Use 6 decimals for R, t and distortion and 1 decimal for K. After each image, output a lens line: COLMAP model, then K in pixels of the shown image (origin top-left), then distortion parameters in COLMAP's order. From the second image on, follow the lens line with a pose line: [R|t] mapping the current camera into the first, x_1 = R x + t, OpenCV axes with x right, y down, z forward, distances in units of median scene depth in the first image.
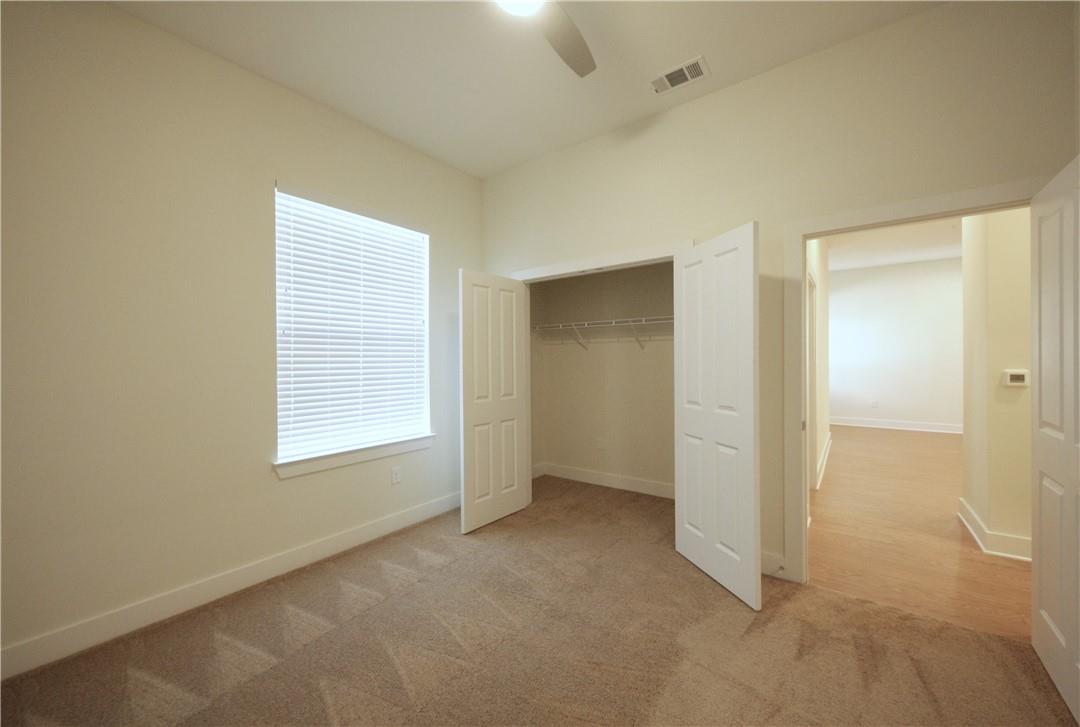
lens RADIAL K [[413.9, 0, 526.8], [0, 413.9, 362.3], [0, 0, 1]] dist [0.000834, 0.000002]
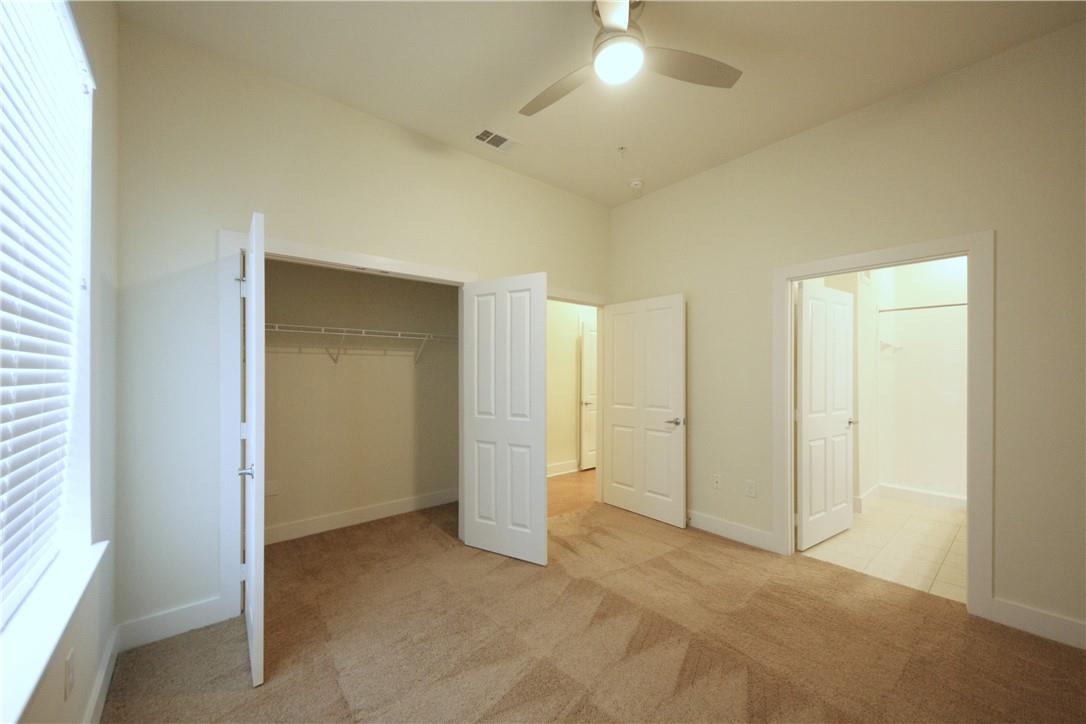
lens RADIAL K [[416.2, 0, 546.6], [0, 416.2, 372.1], [0, 0, 1]] dist [0.002533, 0.000201]
pose [[0.205192, 0.008349, 0.978686, -0.634520], [0.004155, 0.999947, -0.009401, -0.003709], [-0.978713, 0.005995, 0.205147, 0.498010]]
